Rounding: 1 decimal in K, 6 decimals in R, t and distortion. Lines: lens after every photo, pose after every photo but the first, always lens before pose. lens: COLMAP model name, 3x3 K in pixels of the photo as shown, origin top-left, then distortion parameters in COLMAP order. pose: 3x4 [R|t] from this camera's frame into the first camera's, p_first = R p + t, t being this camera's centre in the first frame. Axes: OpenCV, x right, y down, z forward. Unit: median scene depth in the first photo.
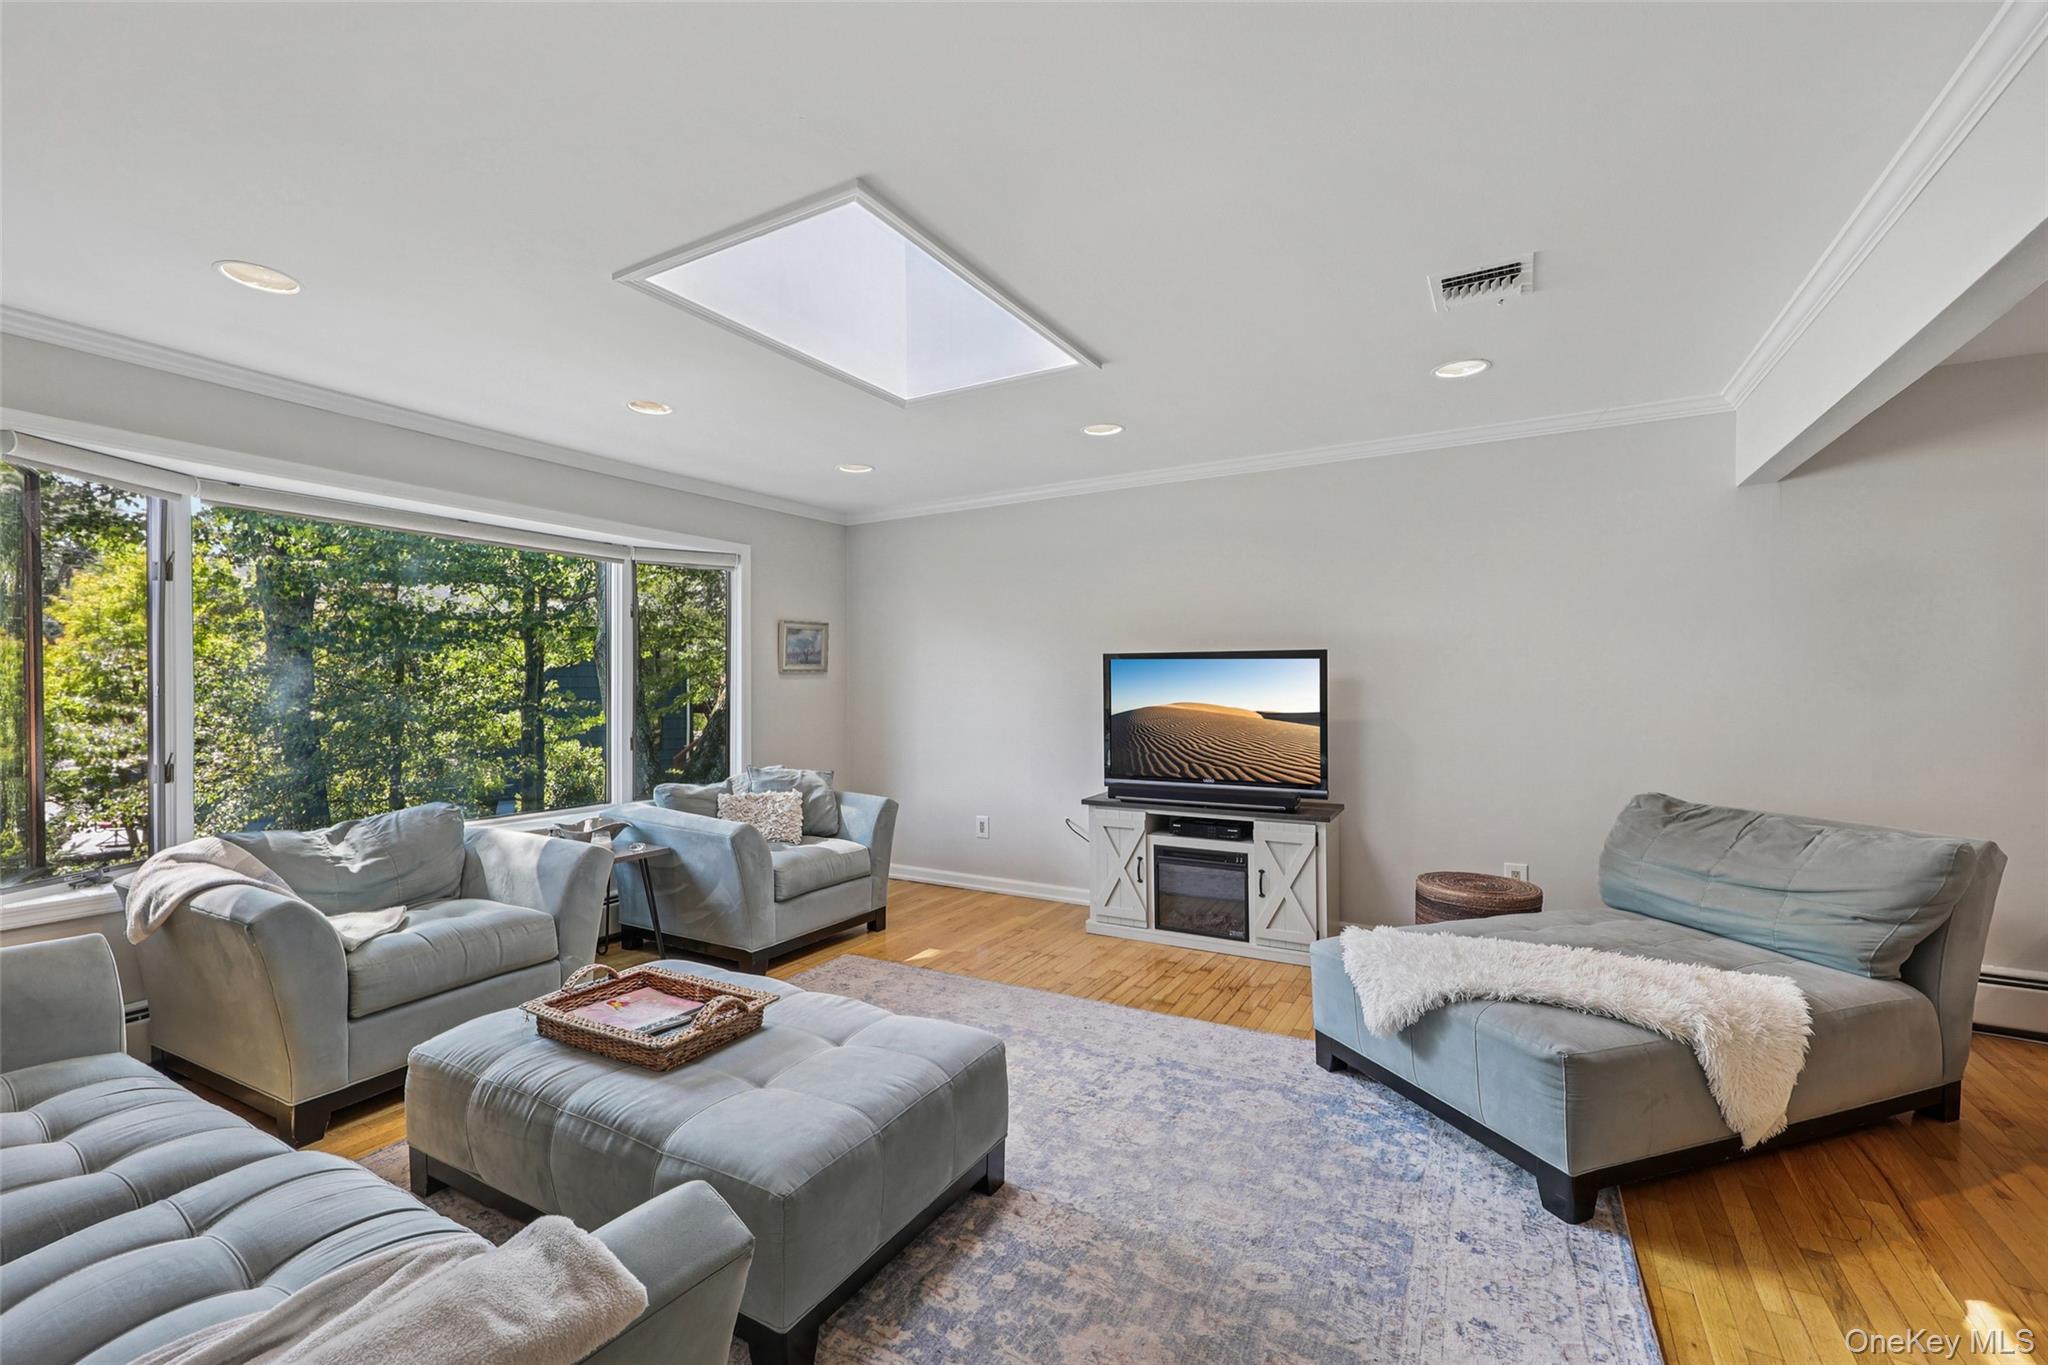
lens RADIAL K [[841.3, 0, 1021.7], [0, 841.3, 657.2], [0, 0, 1]] dist [-0.000340, -0.000045]
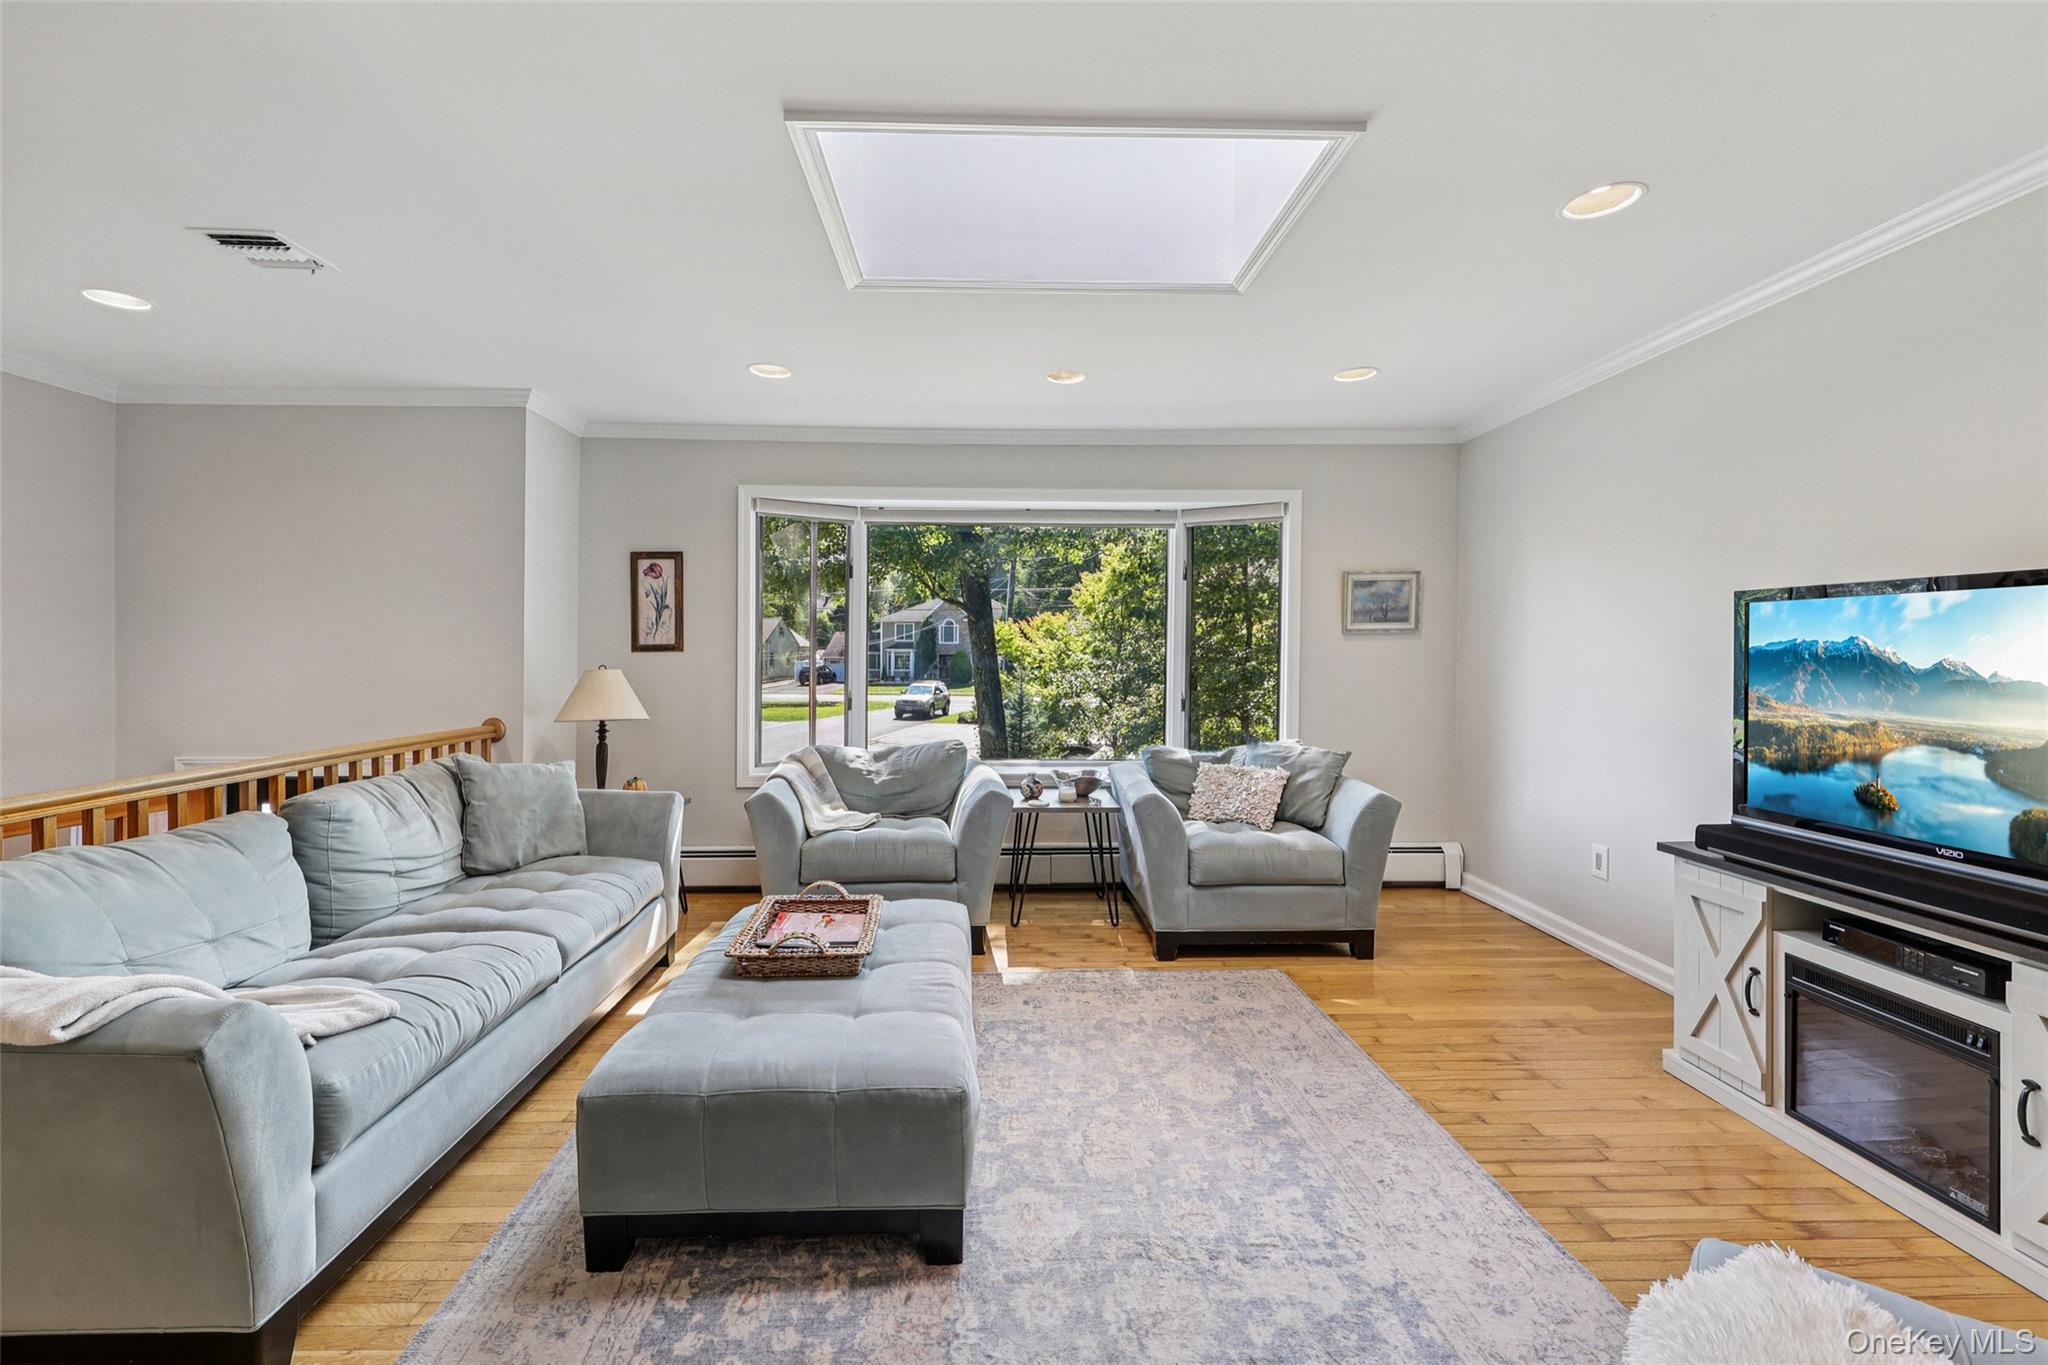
lens RADIAL K [[864.7, 0, 1012.1], [0, 864.7, 648.2], [0, 0, 1]] dist [0.008110, -0.000067]
pose [[0.533765, 0.001190, -0.845632, 0.384519], [0.026821, 0.999472, 0.018336, 0.011933], [0.845207, -0.032468, 0.533451, 0.335686]]
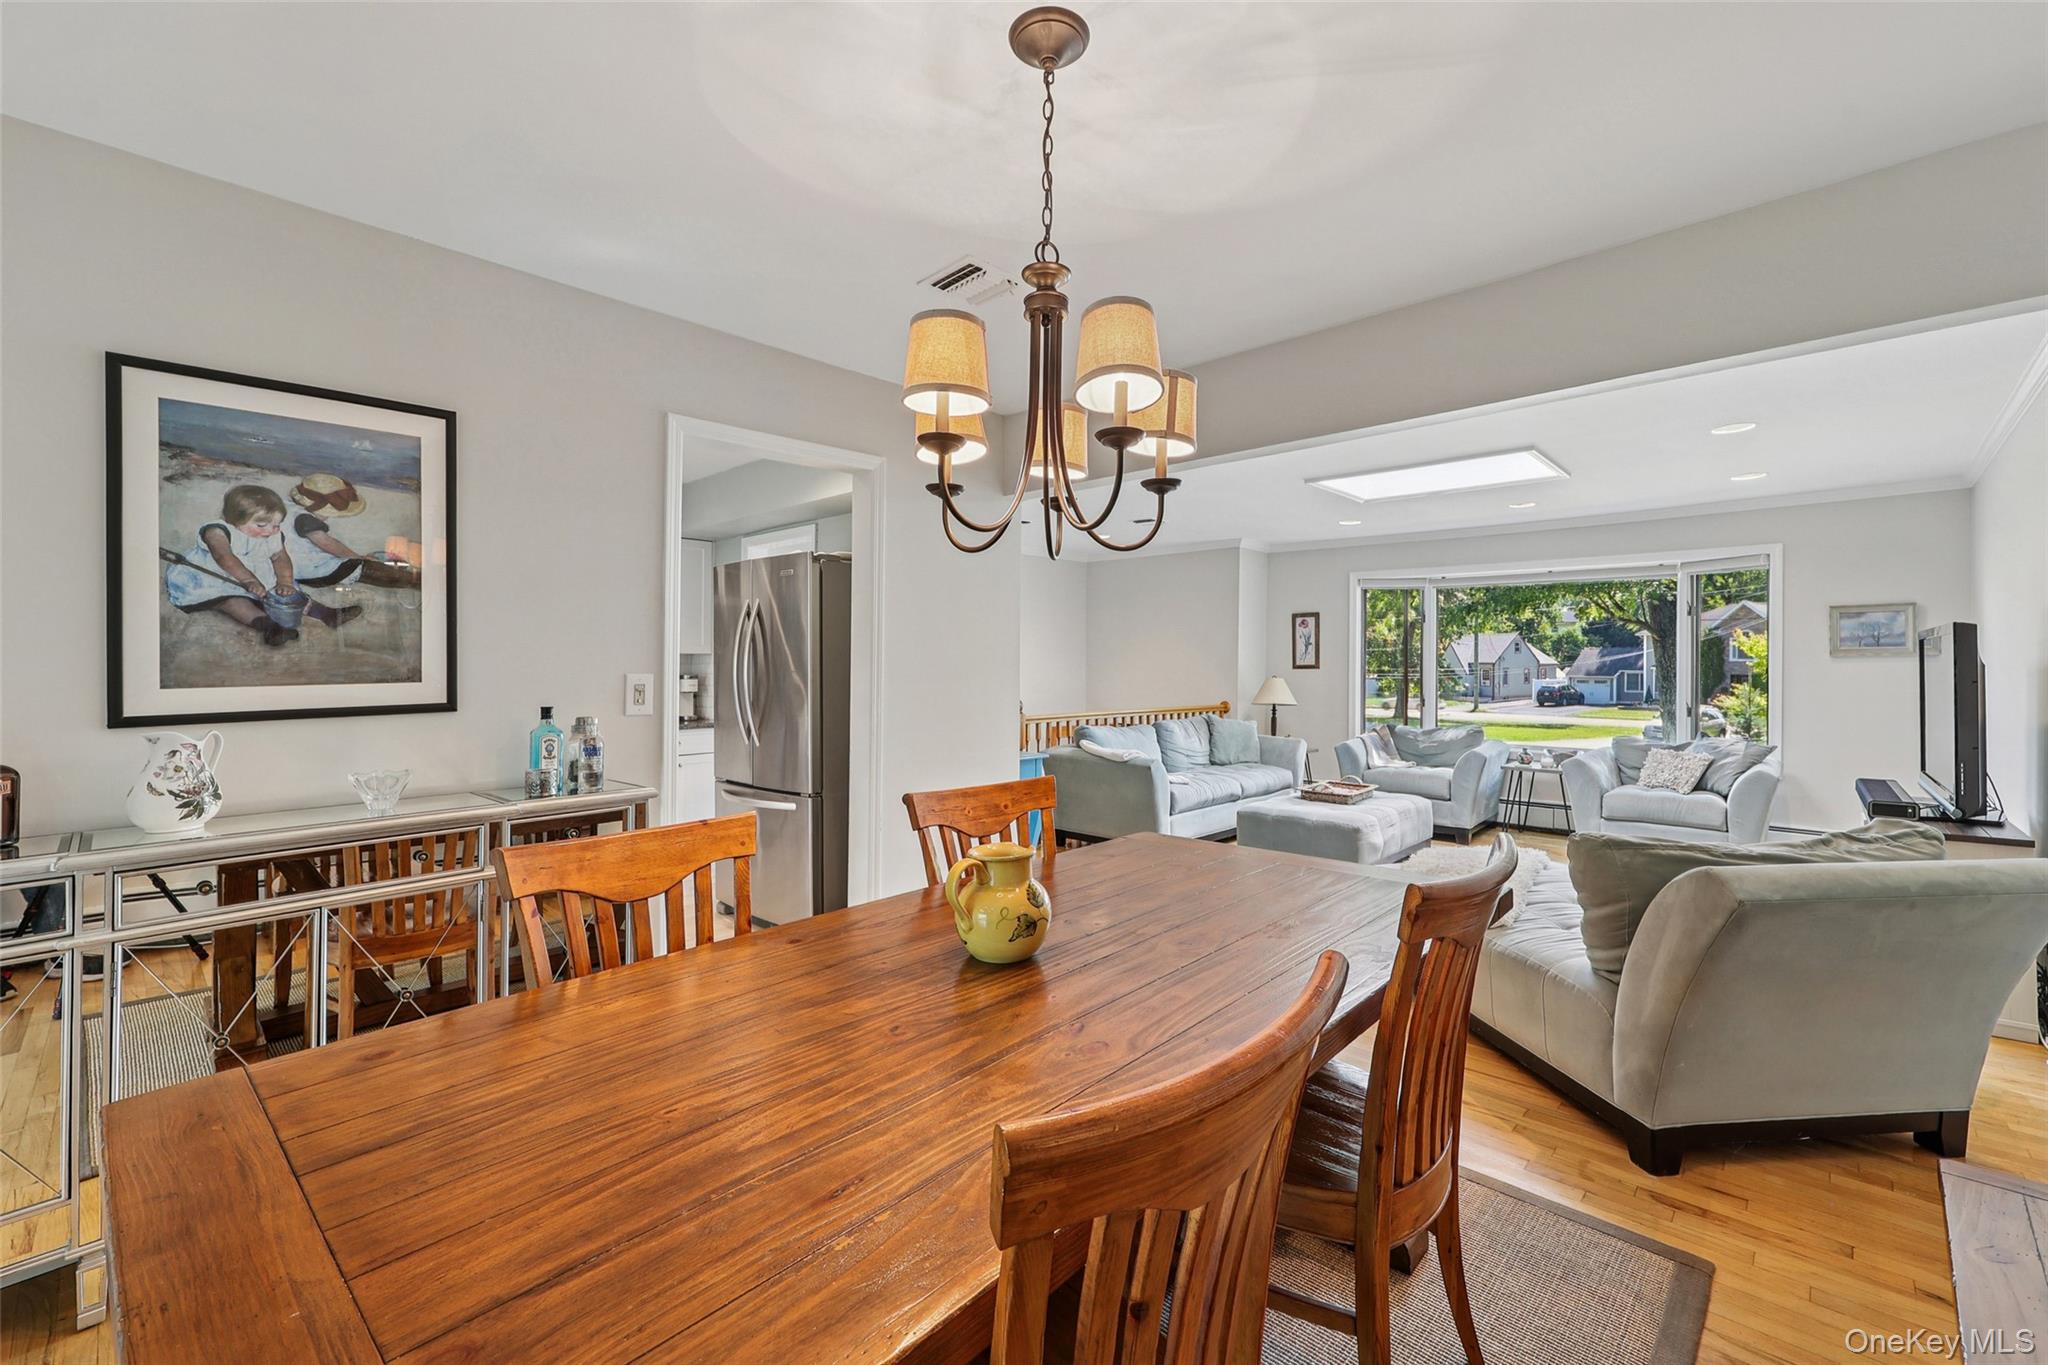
lens RADIAL K [[860.0, 0, 1030.5], [0, 860.0, 673.8], [0, 0, 1]] dist [-0.000339, -0.000018]
pose [[-0.222052, 0.011161, -0.974971, 1.364863], [0.029642, 0.999550, 0.004692, 0.007515], [0.974584, -0.027858, -0.222283, 0.369074]]
